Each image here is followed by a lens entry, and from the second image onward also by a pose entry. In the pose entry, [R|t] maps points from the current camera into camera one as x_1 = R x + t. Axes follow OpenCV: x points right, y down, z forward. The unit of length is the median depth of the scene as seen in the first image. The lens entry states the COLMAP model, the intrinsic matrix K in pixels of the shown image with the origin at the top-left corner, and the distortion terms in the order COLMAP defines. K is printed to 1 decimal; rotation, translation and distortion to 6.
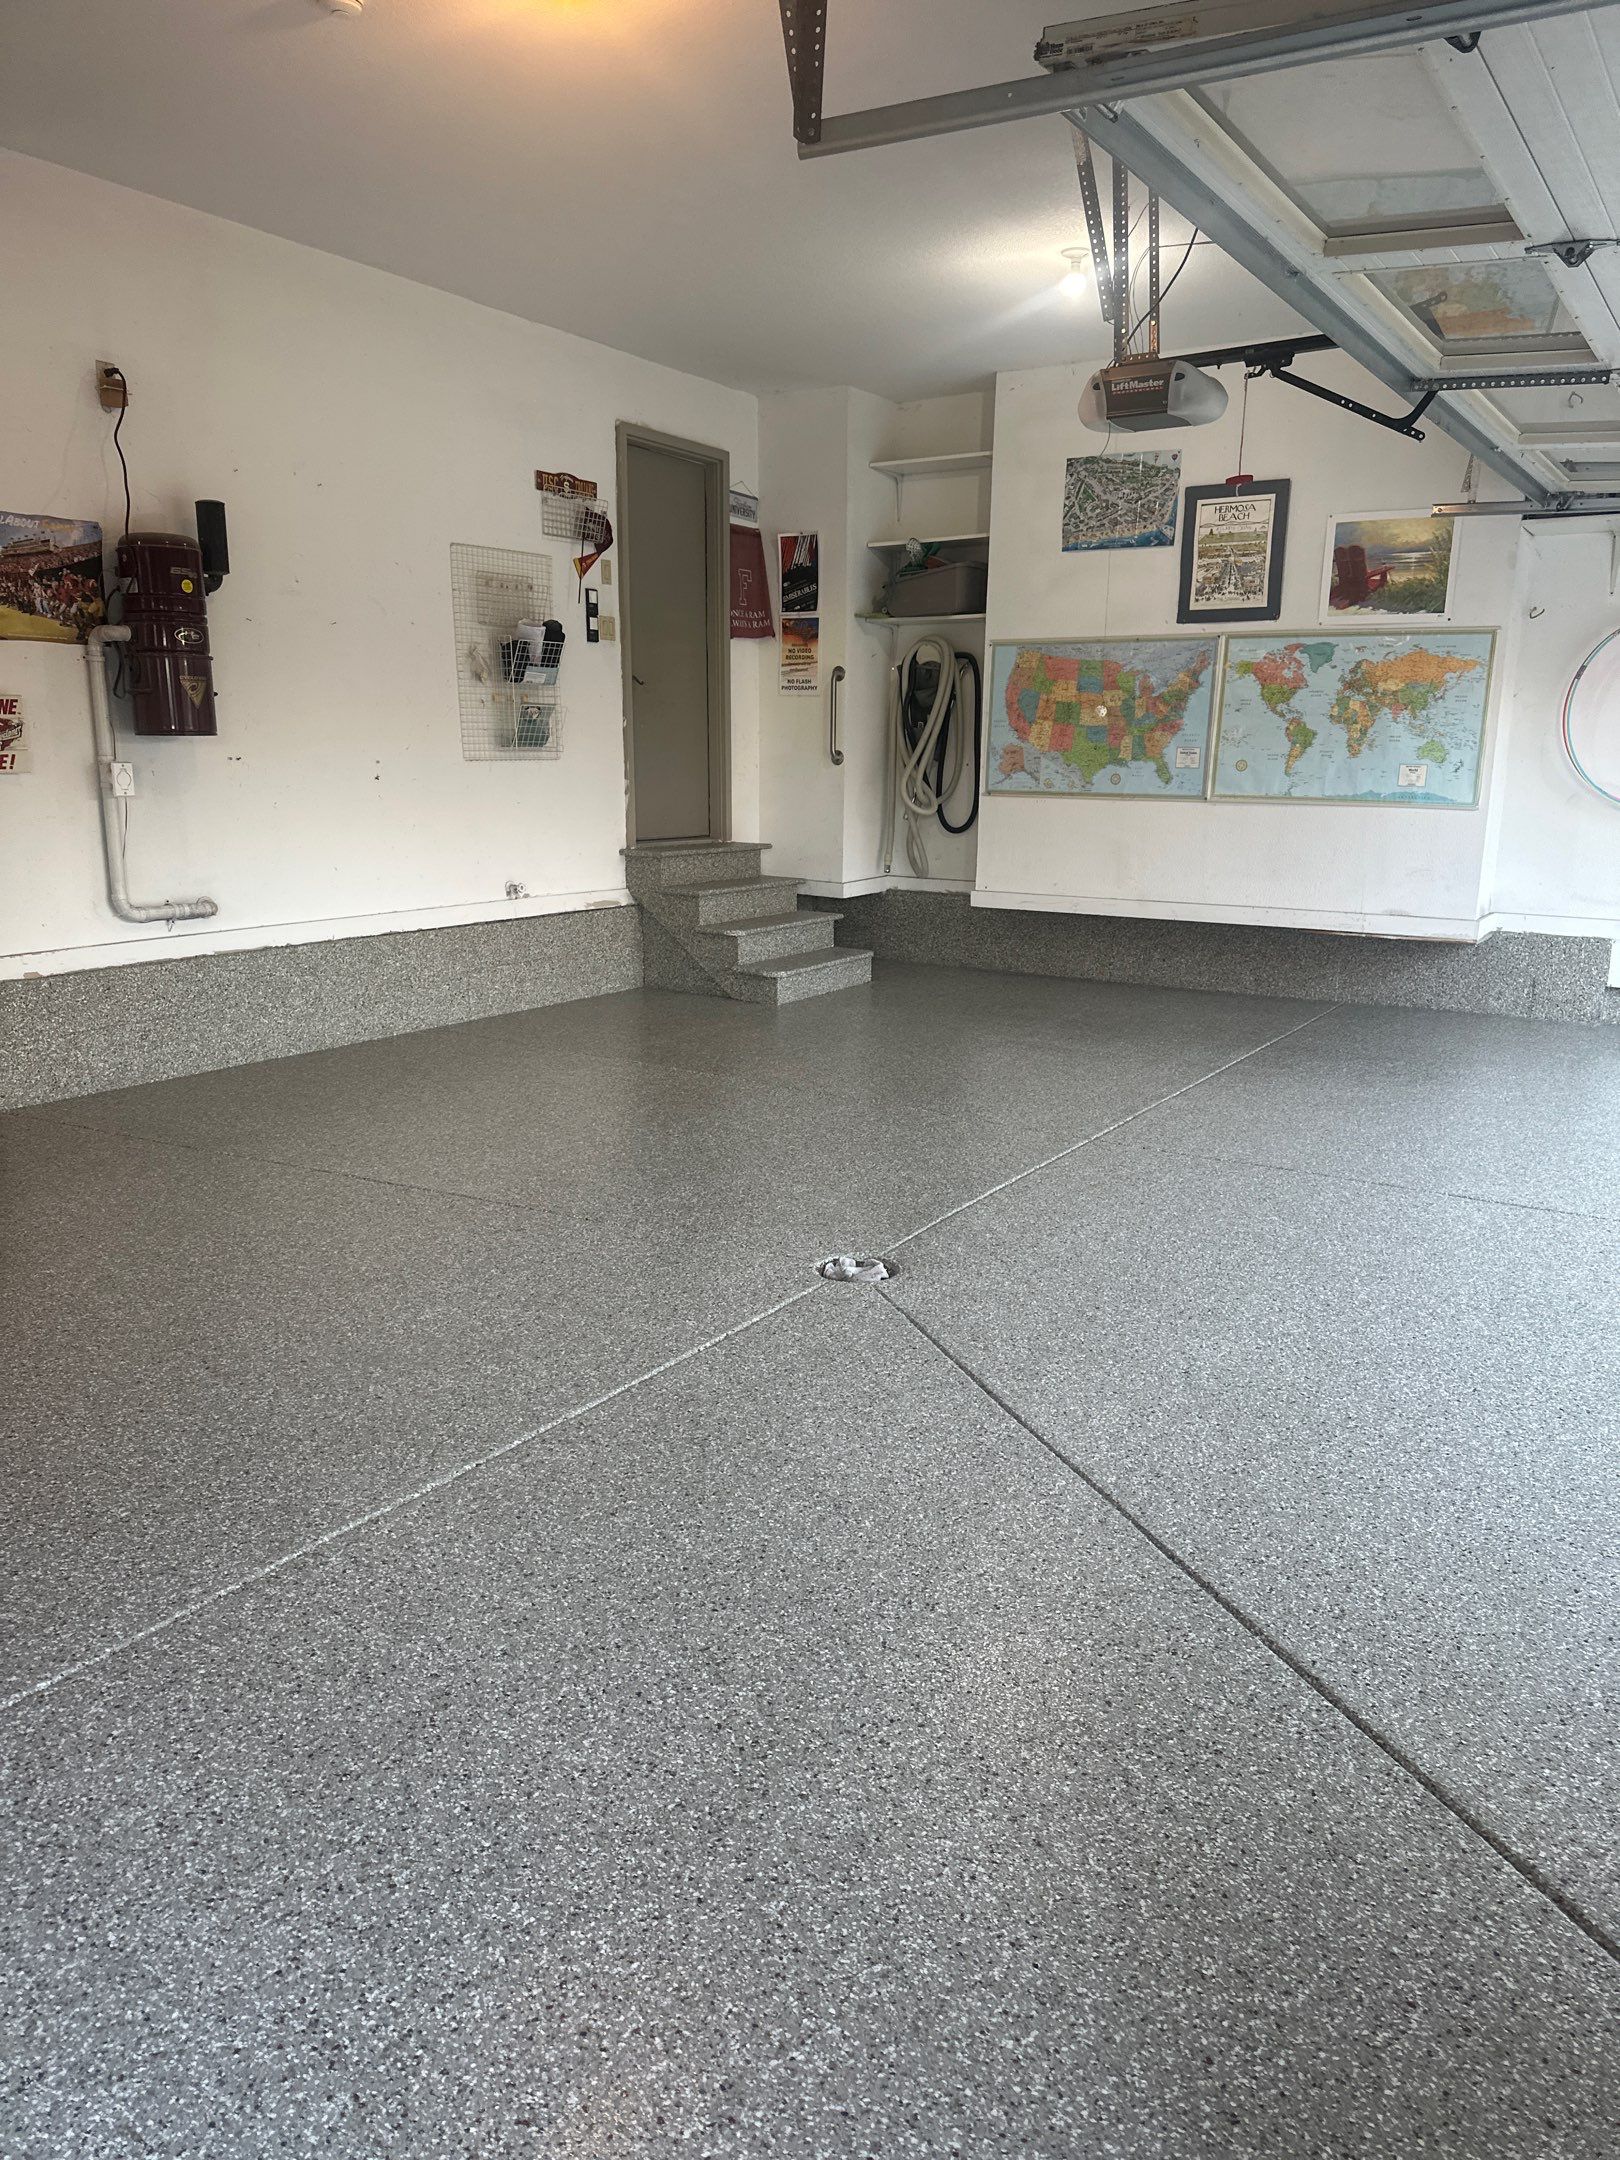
lens RADIAL K [[1501.6, 0, 828.6], [0, 1501.6, 1095.3], [0, 0, 1]] dist [0.111731, -0.169309]
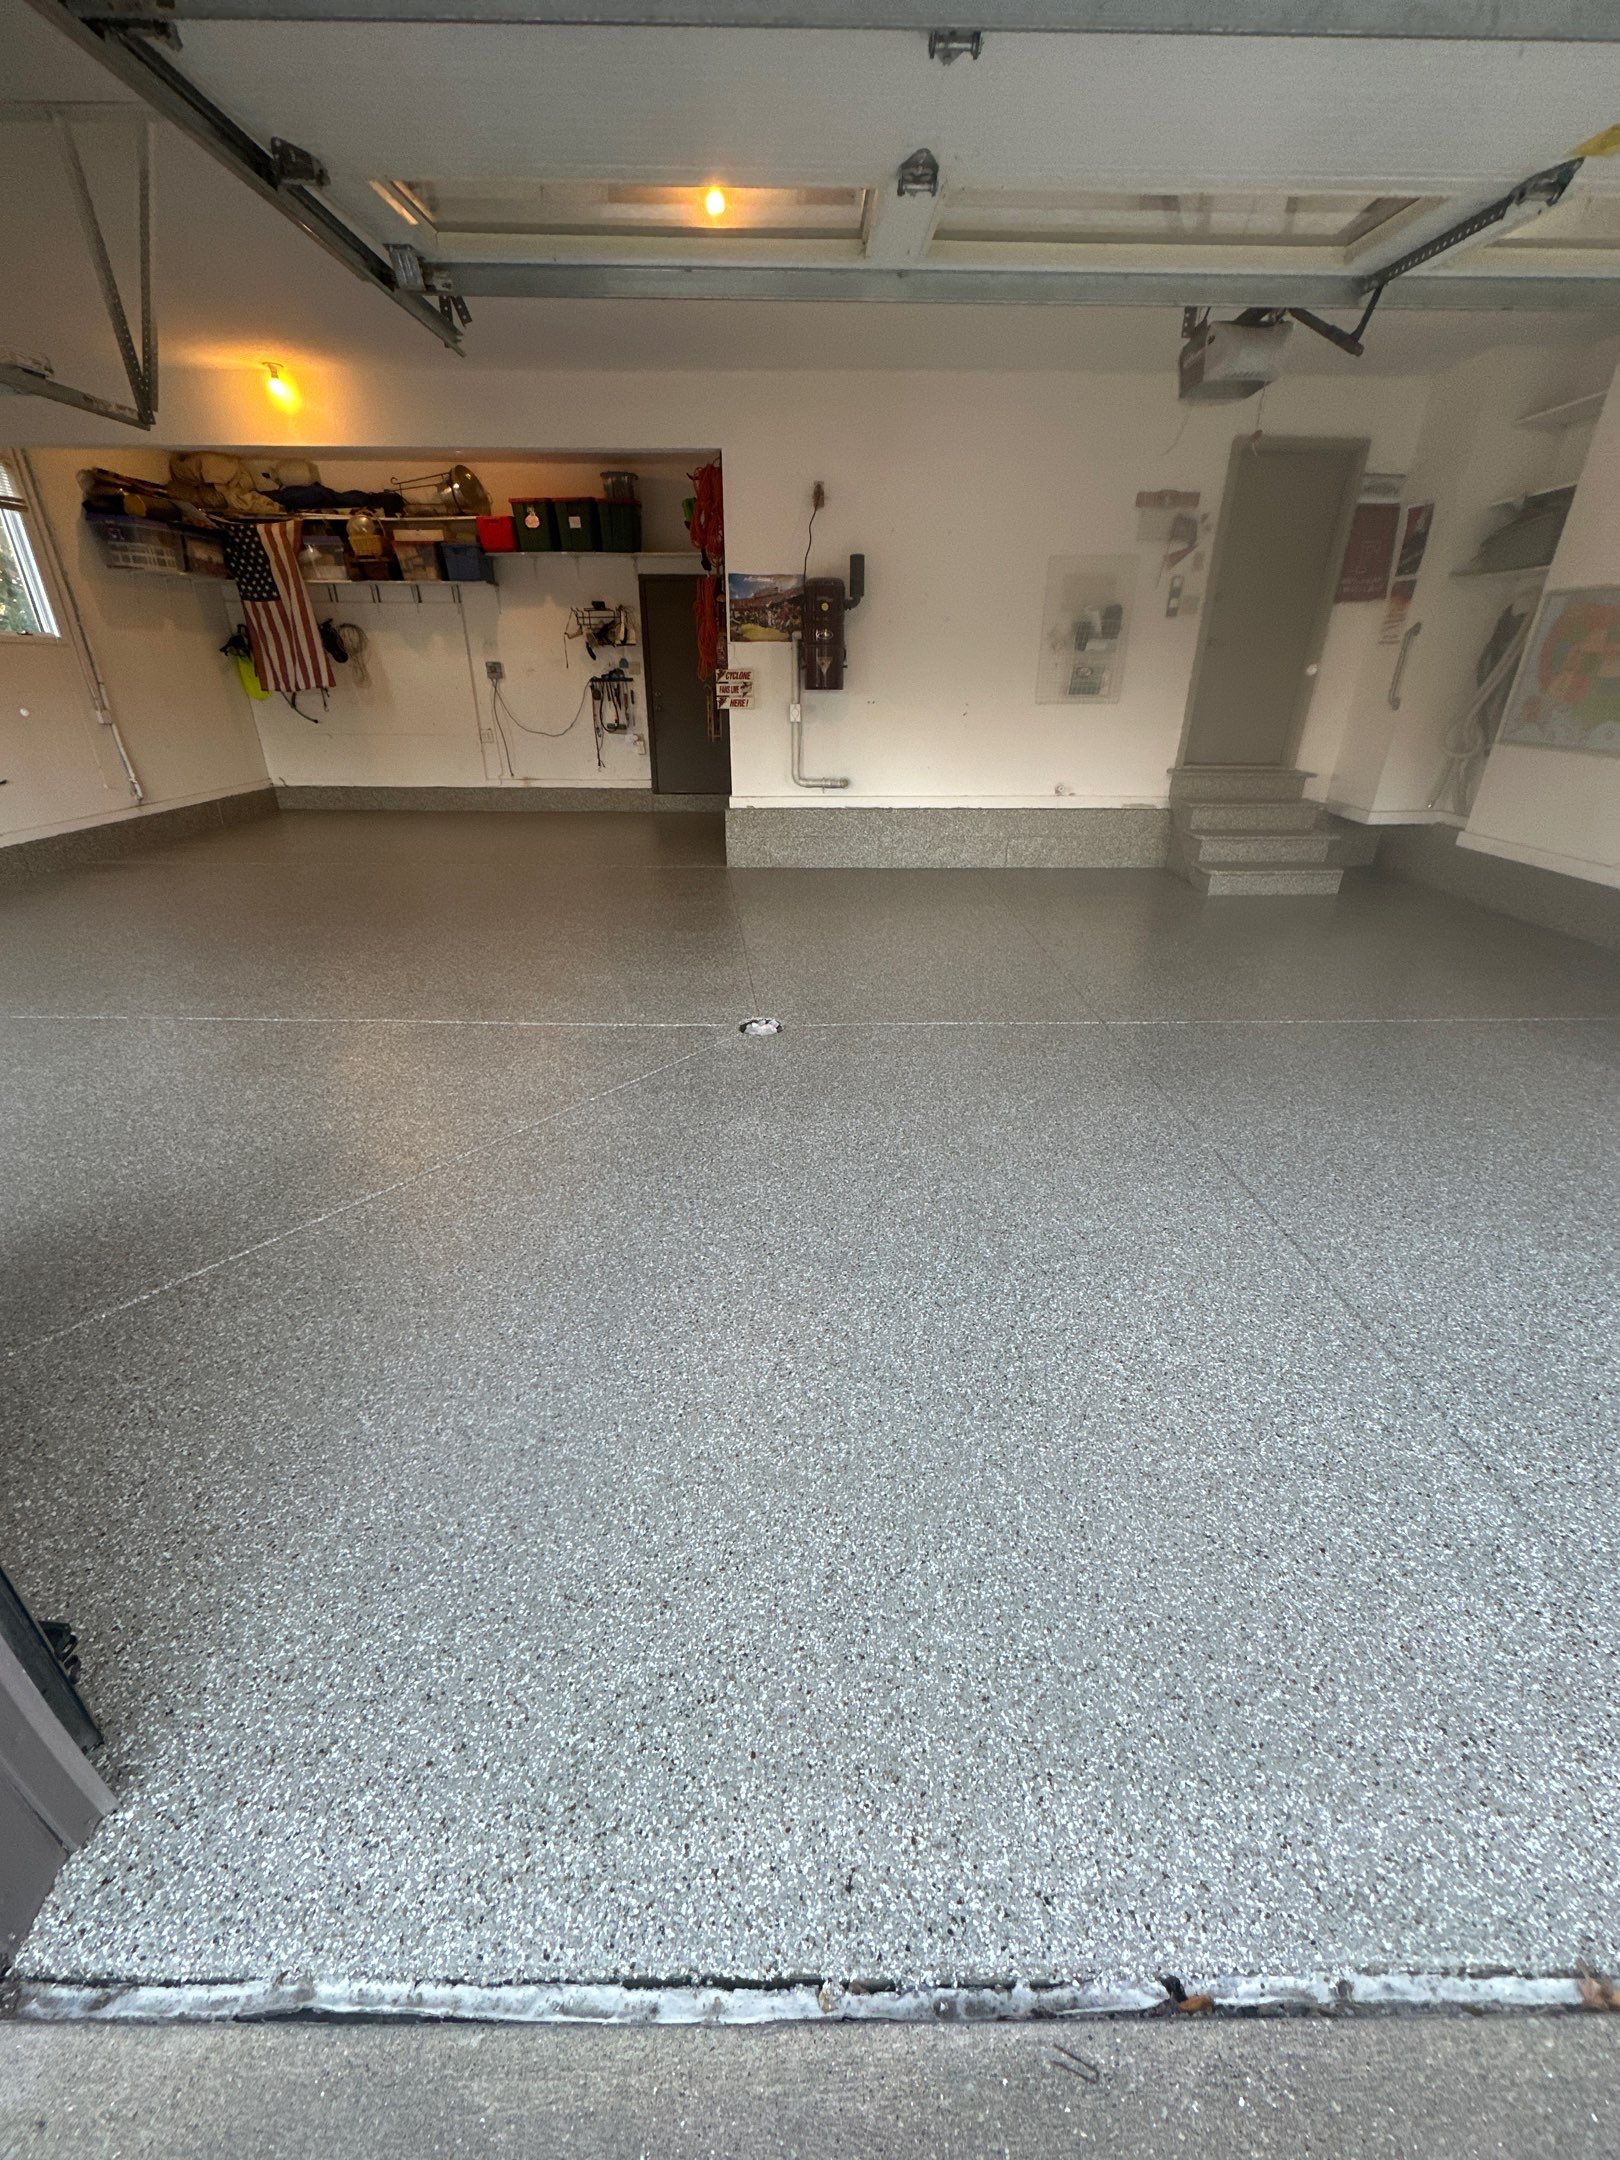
lens RADIAL K [[864.4, 0, 810.0], [0, 864.4, 1080.0], [0, 0, 1]] dist [-0.001224, -0.000418]
pose [[0.553323, 0.348770, -0.756434, 0.457070], [-0.187578, 0.936968, 0.294798, -0.071366], [0.811571, -0.021228, 0.583868, 0.259956]]
